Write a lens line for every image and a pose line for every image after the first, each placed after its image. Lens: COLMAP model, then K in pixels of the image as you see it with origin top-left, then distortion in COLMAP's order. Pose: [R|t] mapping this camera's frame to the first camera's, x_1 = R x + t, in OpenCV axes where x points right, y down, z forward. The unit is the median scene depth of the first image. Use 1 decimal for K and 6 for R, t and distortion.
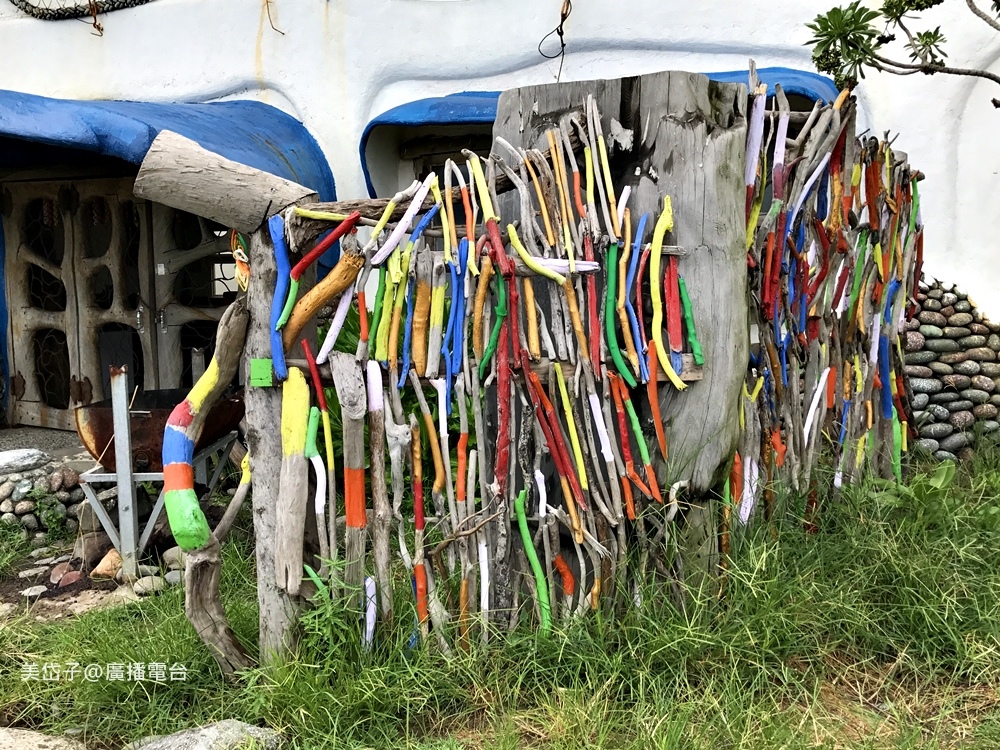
lens RADIAL K [[960.8, 0, 498.9], [0, 960.8, 378.5], [0, 0, 1]] dist [0.027641, 0.000000]
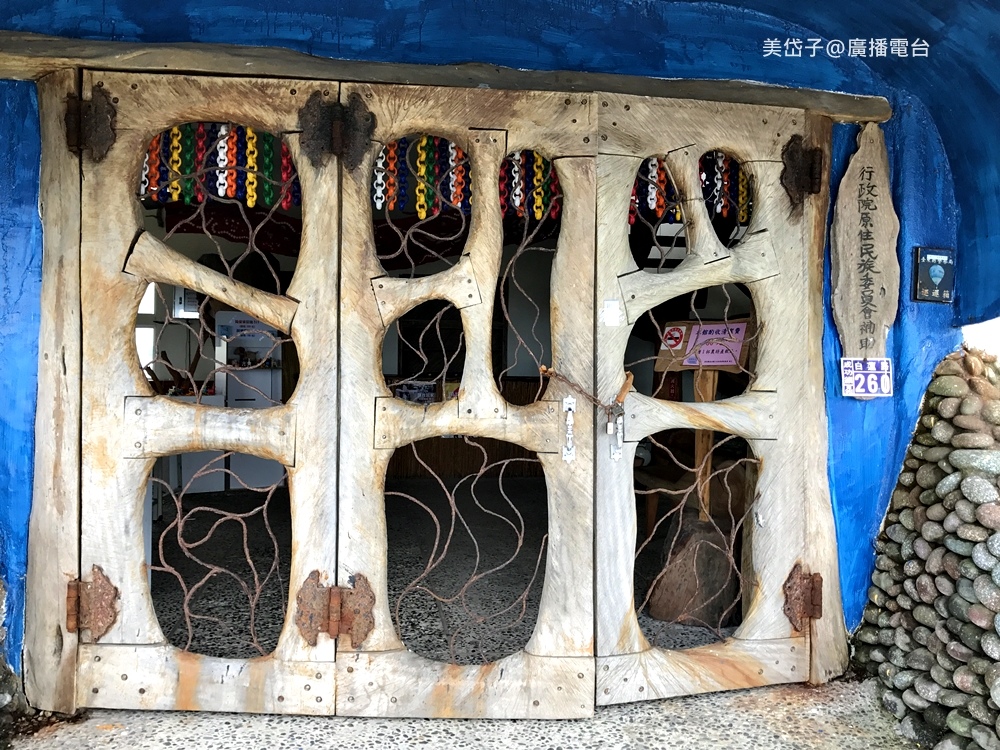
lens RADIAL K [[960.8, 0, 500.1], [0, 960.8, 373.9], [0, 0, 1]] dist [0.027641, 0.000000]
pose [[0.879804, 0.015357, 0.475089, -0.570781], [0.025901, 0.996444, -0.080174, -0.050689], [-0.474631, 0.082842, 0.876278, 0.624959]]
